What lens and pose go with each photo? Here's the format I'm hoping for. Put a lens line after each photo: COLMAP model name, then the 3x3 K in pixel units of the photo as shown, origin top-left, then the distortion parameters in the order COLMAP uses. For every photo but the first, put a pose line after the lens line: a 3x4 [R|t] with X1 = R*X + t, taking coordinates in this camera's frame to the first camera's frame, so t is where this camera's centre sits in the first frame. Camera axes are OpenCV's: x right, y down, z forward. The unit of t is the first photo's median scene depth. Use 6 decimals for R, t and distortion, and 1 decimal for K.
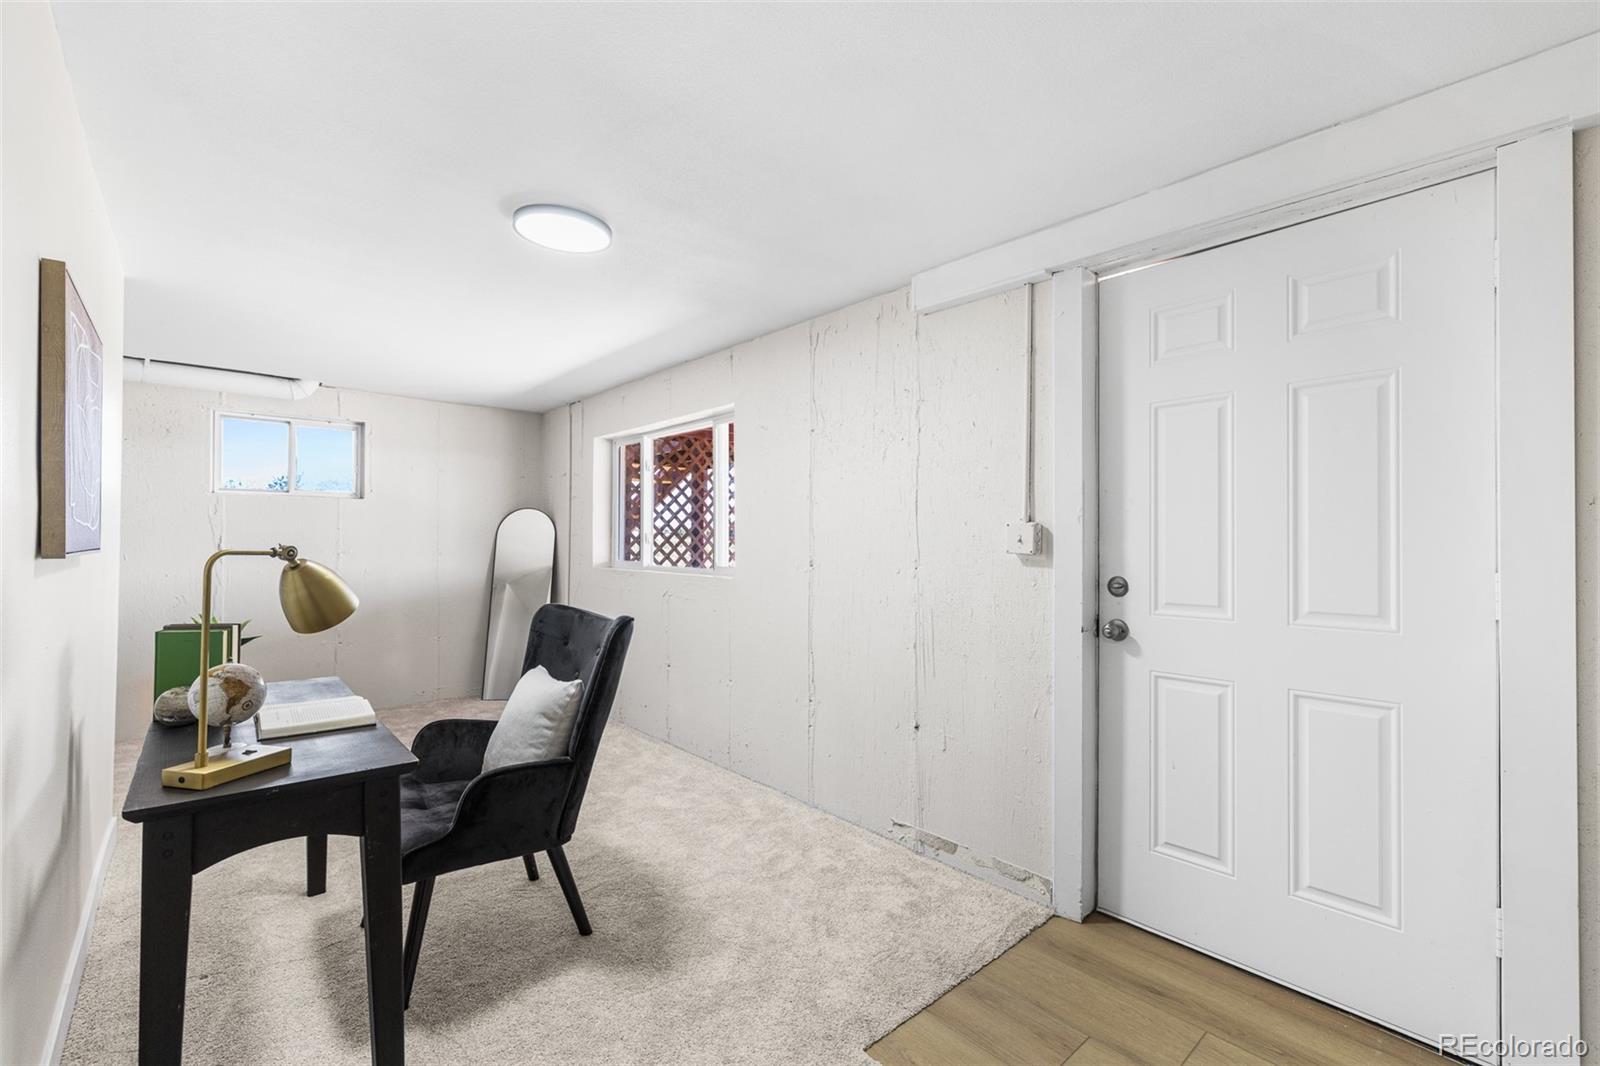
lens RADIAL K [[690.6, 0, 802.9], [0, 690.6, 535.7], [0, 0, 1]] dist [-0.004067, 0.000537]
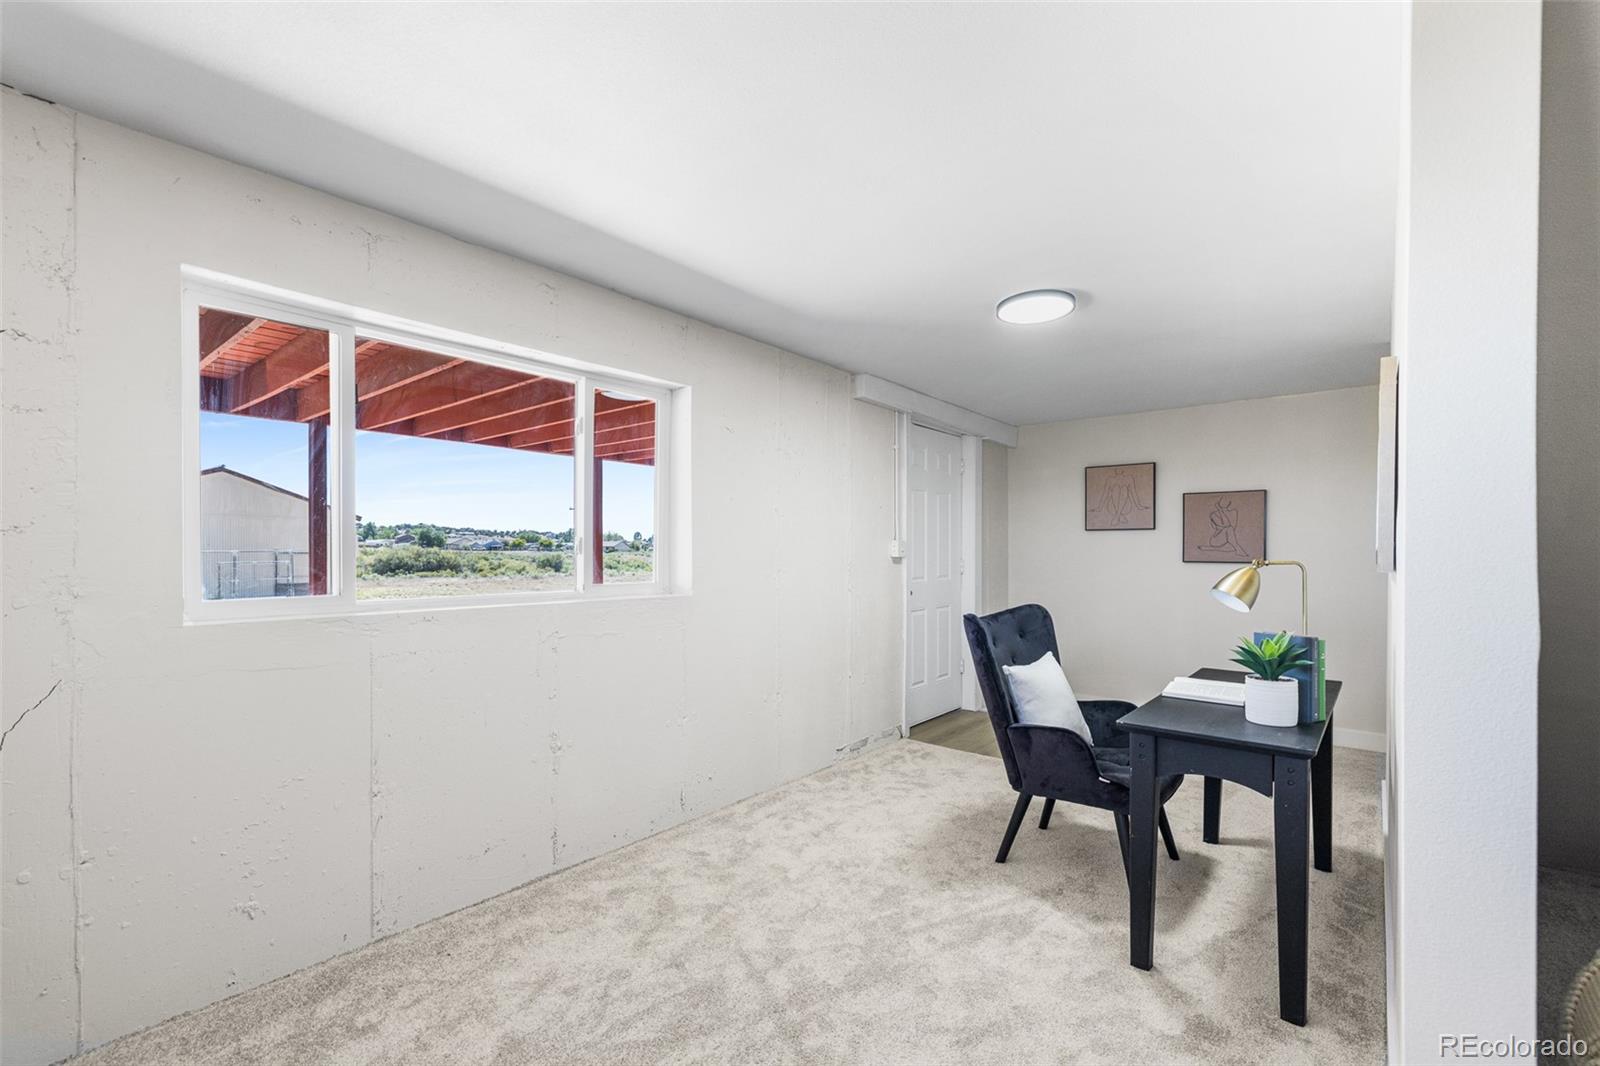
lens RADIAL K [[690.6, 0, 796.4], [0, 690.6, 549.5], [0, 0, 1]] dist [-0.004067, 0.000537]
pose [[-0.151604, -0.004699, 0.988430, -1.303868], [-0.012352, 0.999920, 0.002859, 0.003821], [-0.988364, -0.011775, -0.151650, 1.366289]]
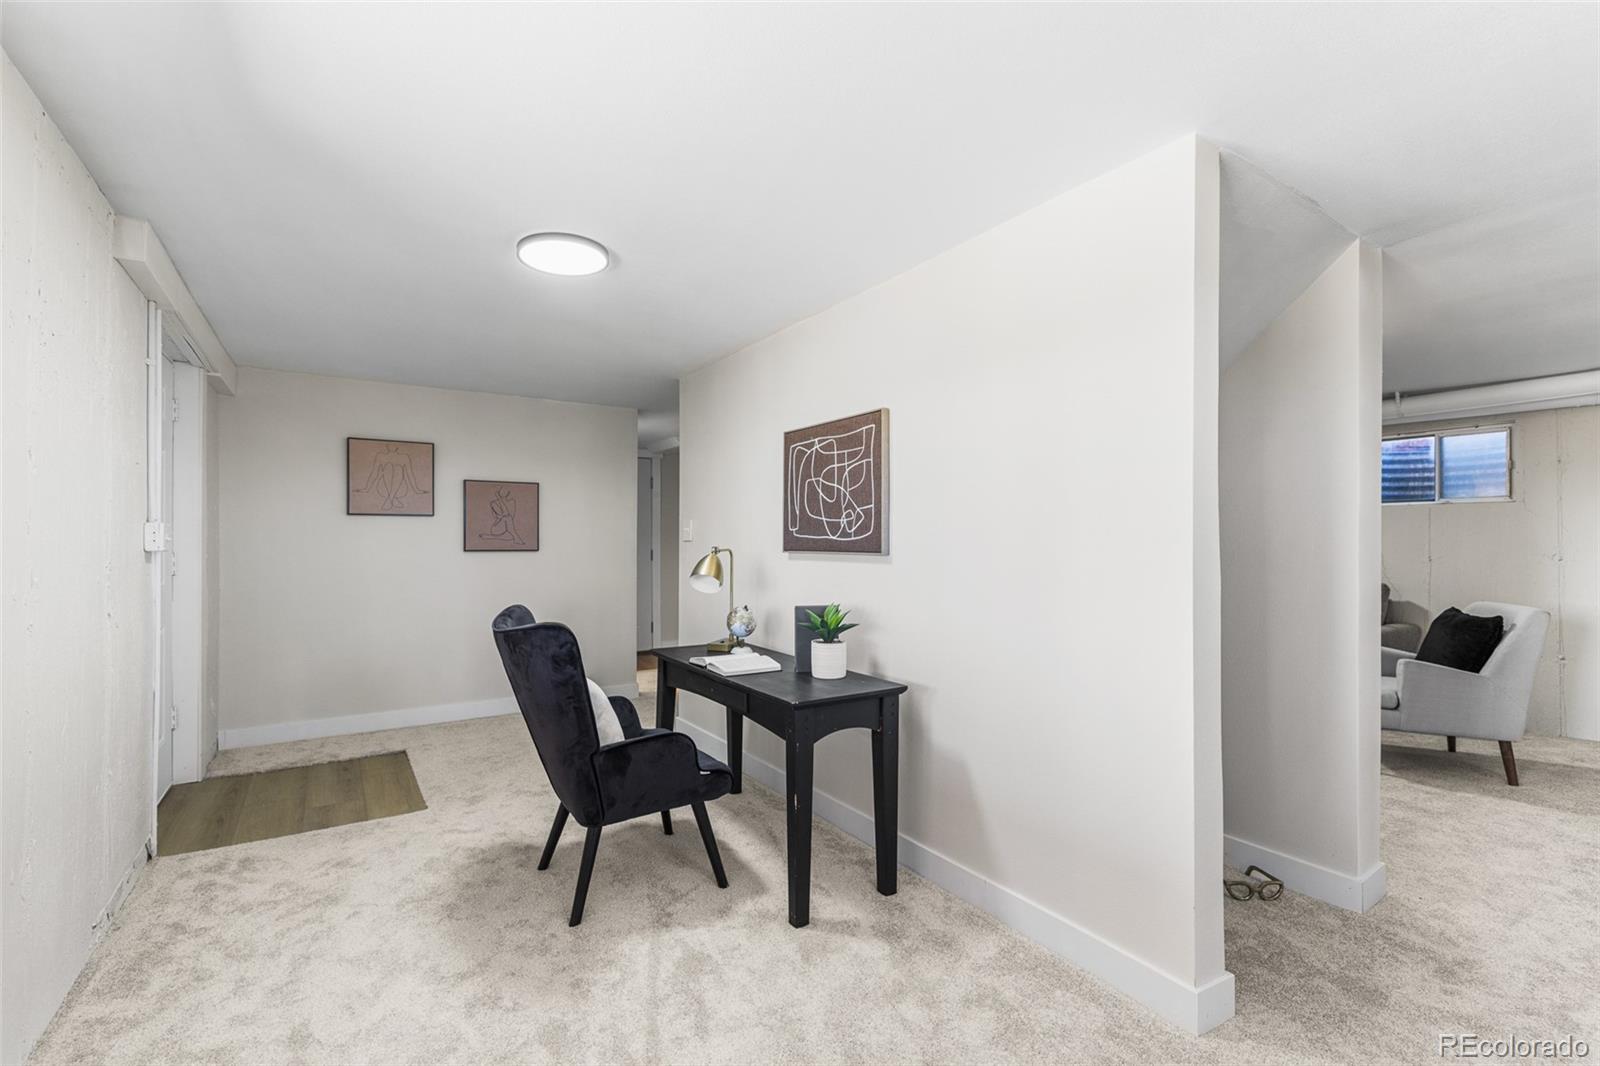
lens RADIAL K [[690.6, 0, 791.8], [0, 690.6, 533.8], [0, 0, 1]] dist [-0.004067, 0.000537]
pose [[-0.988777, -0.007439, 0.149215, -0.727233], [-0.010129, 0.999799, -0.017278, 0.007551], [-0.149057, -0.018595, -0.988654, 1.694858]]
